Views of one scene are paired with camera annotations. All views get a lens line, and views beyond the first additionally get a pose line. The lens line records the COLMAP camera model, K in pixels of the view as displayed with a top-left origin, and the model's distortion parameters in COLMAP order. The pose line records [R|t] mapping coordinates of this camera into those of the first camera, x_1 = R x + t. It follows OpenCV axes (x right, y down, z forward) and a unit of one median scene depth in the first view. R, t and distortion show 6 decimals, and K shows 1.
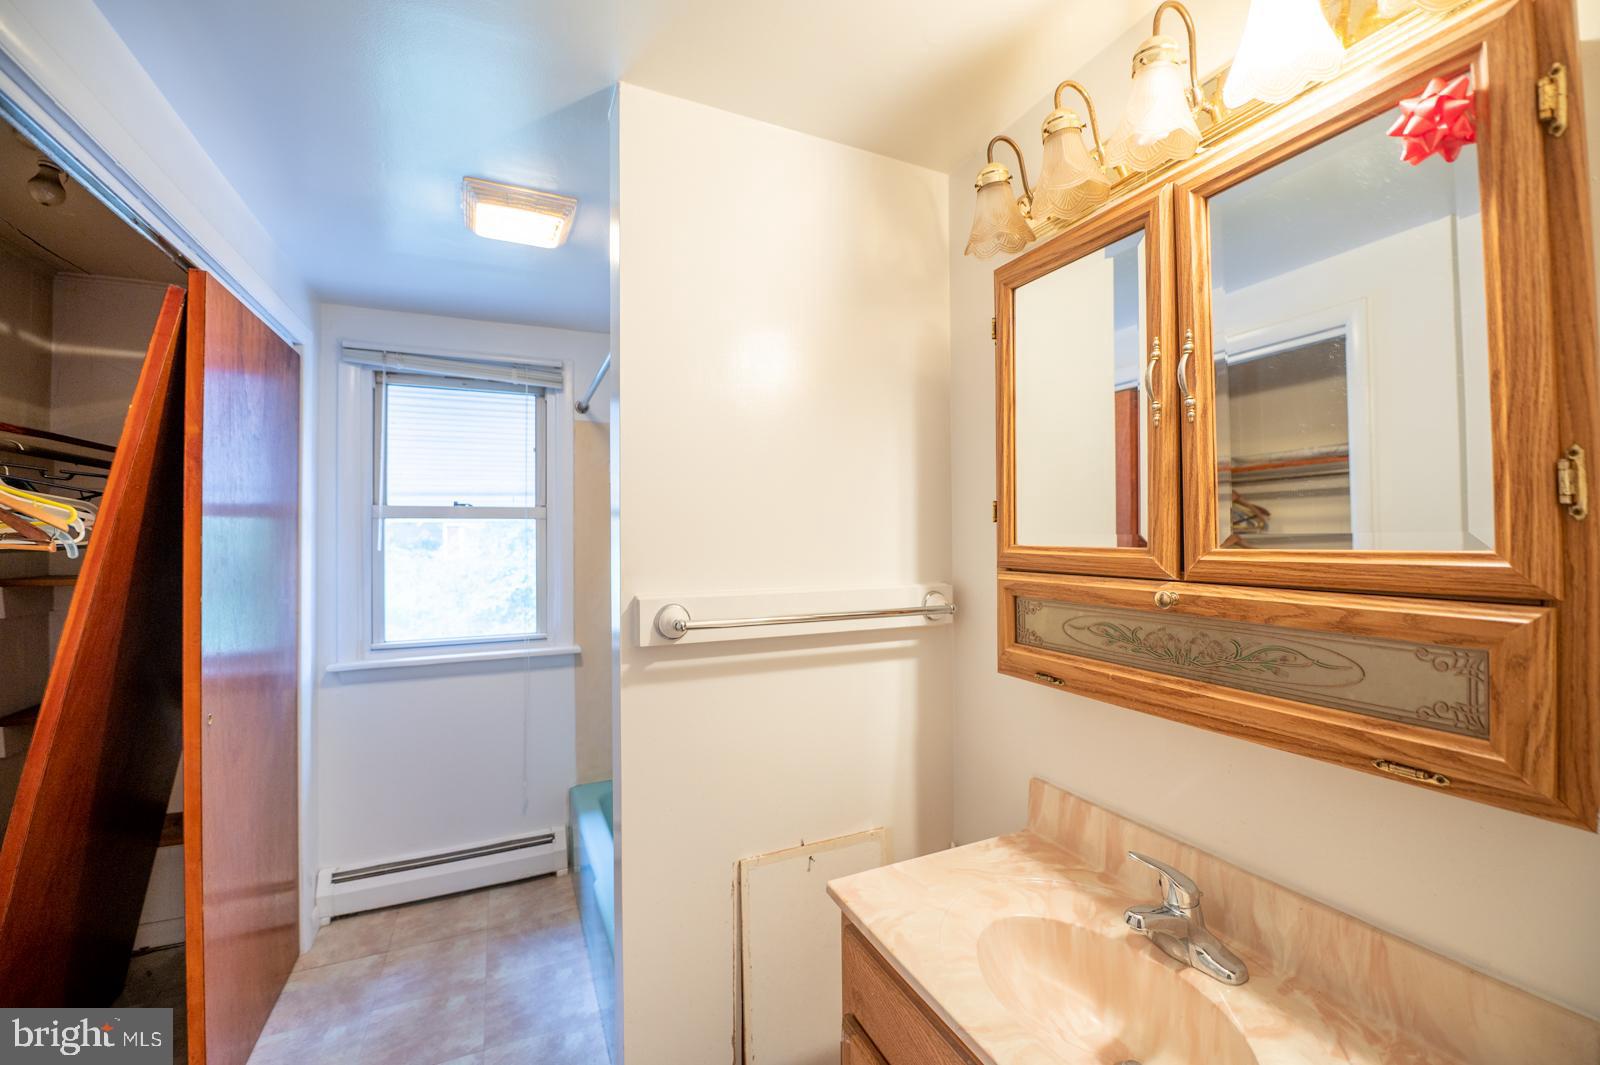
lens RADIAL K [[635.3, 0, 807.3], [0, 635.3, 528.9], [0, 0, 1]] dist [-0.017135, -0.002512]
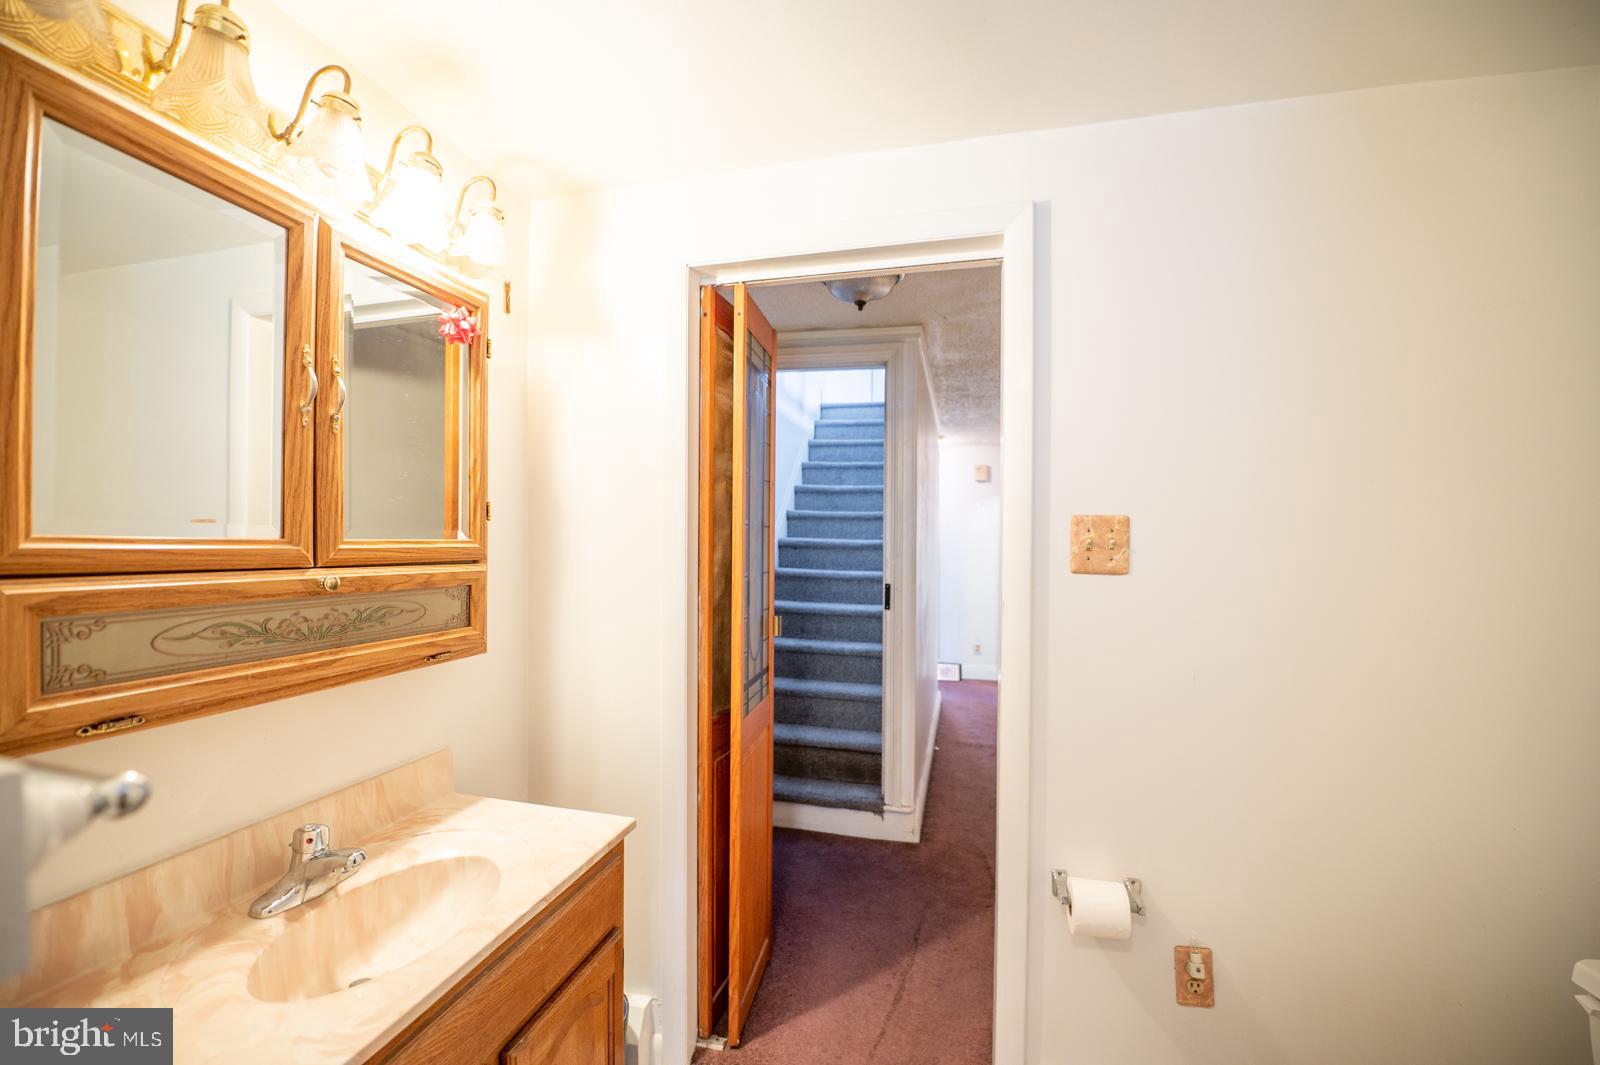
lens RADIAL K [[635.3, 0, 815.5], [0, 635.3, 551.4], [0, 0, 1]] dist [-0.017135, -0.002512]
pose [[-0.778401, -0.009031, 0.627702, -0.799447], [-0.011927, 0.999929, -0.000404, 0.041228], [-0.627654, -0.007801, -0.778454, 1.270380]]
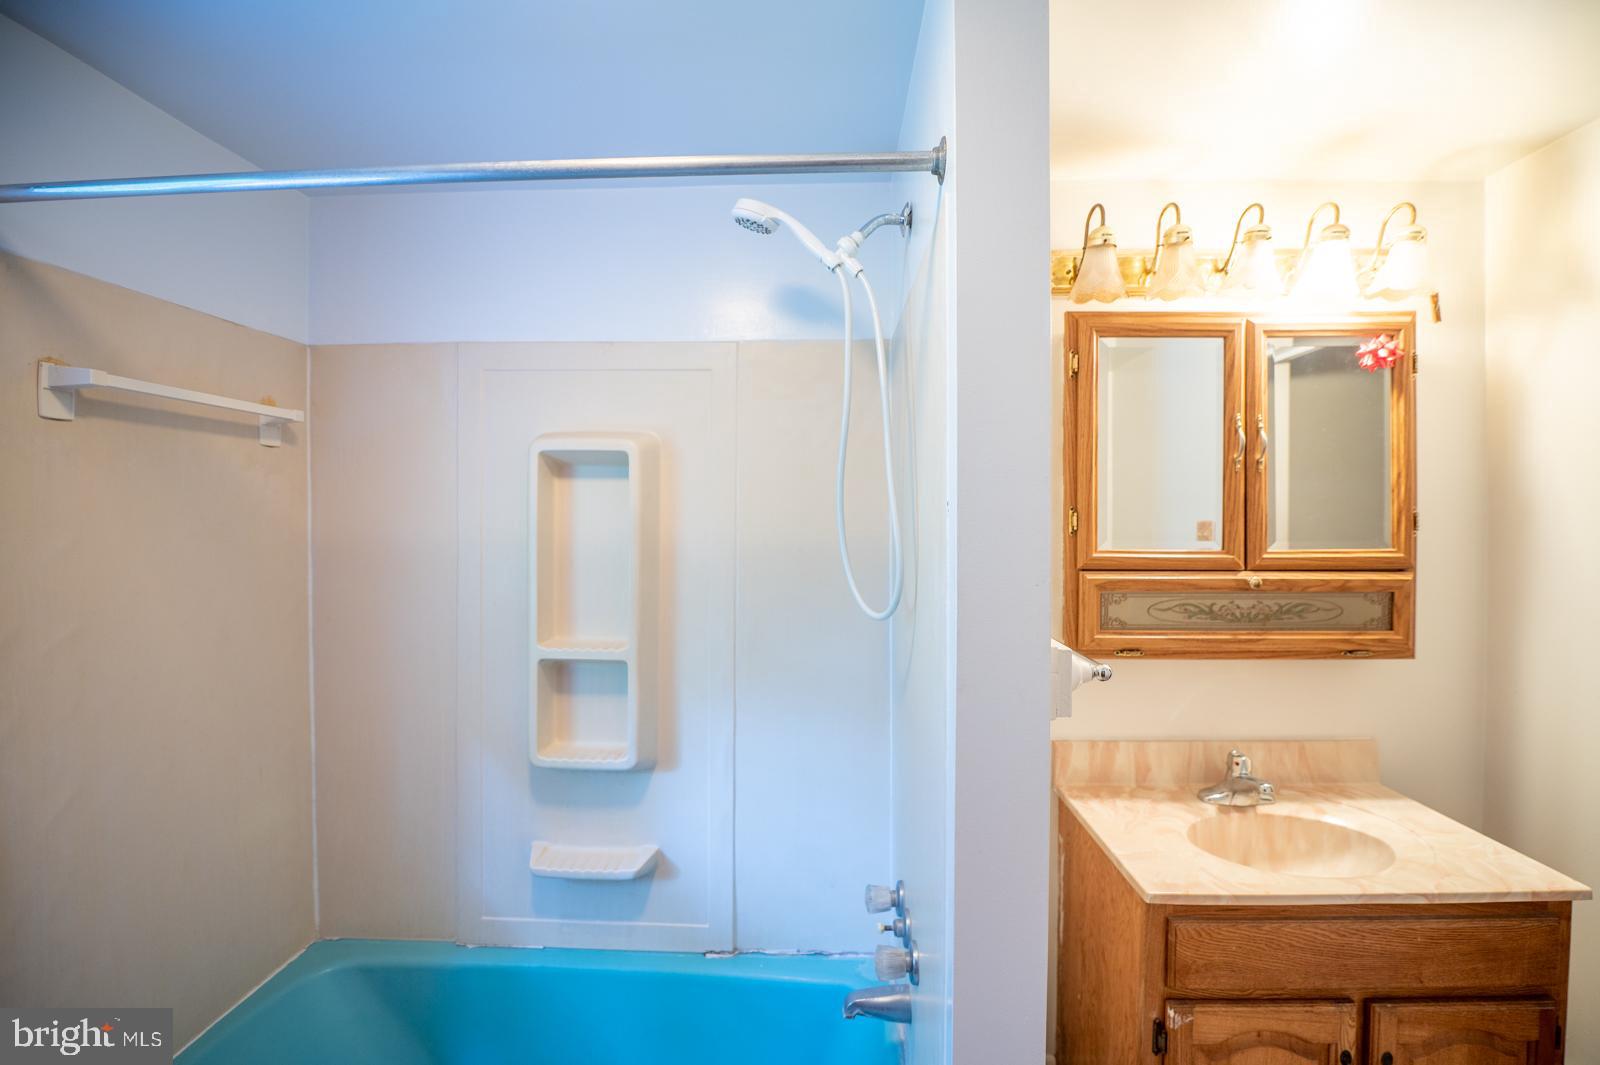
lens RADIAL K [[635.3, 0, 798.3], [0, 635.3, 524.9], [0, 0, 1]] dist [-0.017135, -0.002512]
pose [[0.471745, -0.004039, 0.881726, -1.300056], [-0.009535, 0.999908, 0.009682, -0.036549], [-0.881683, -0.012975, 0.471663, 1.204443]]
